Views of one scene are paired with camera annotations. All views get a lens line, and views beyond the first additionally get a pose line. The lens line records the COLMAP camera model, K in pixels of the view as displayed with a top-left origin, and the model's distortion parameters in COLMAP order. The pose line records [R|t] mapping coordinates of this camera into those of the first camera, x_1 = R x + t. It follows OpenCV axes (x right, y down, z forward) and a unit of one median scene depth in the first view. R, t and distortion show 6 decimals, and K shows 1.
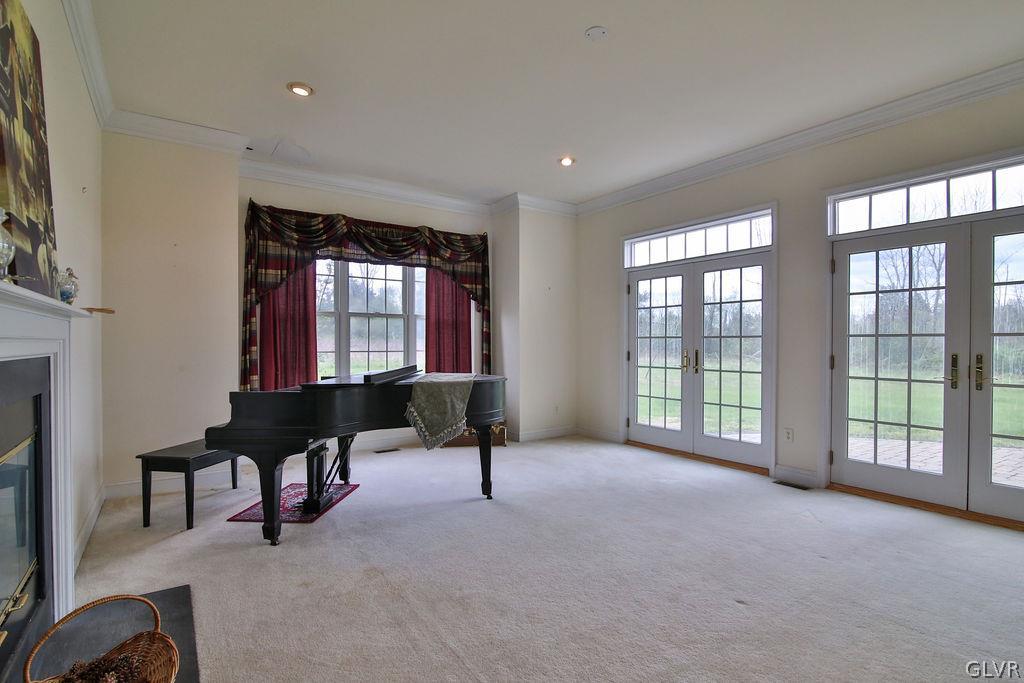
lens RADIAL K [[502.2, 0, 511.9], [0, 502.2, 347.3], [0, 0, 1]] dist [-0.019001, 0.000074]
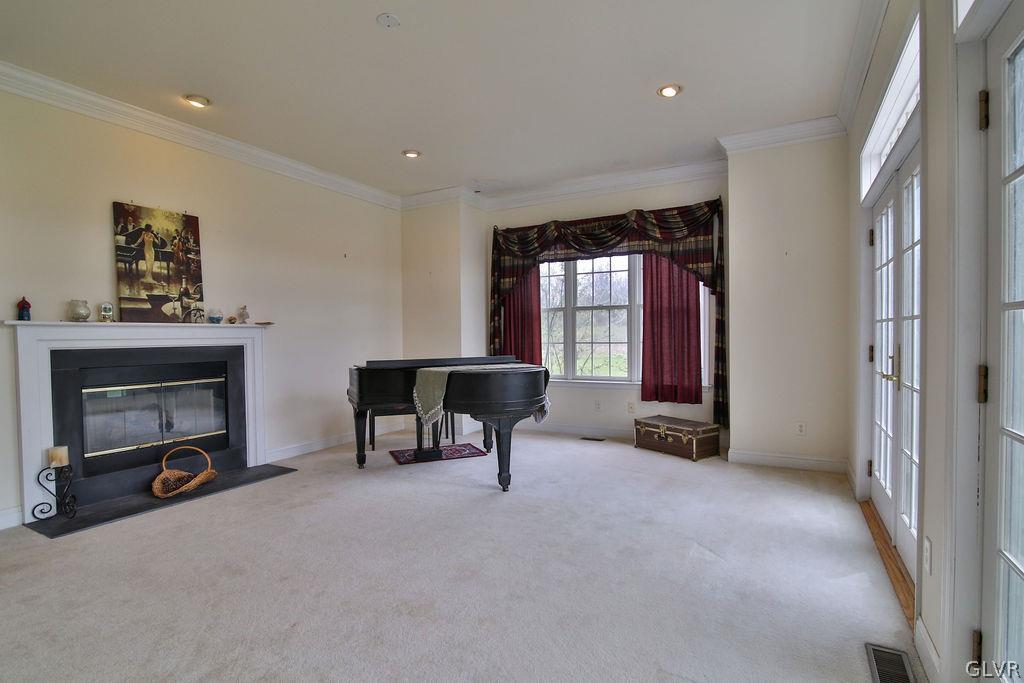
lens RADIAL K [[502.2, 0, 509.1], [0, 502.2, 339.5], [0, 0, 1]] dist [-0.019001, 0.000074]
pose [[0.430790, 0.001471, -0.902451, 0.598349], [0.004192, 0.999985, 0.003631, -0.003509], [0.902442, -0.005347, 0.430778, 0.401067]]
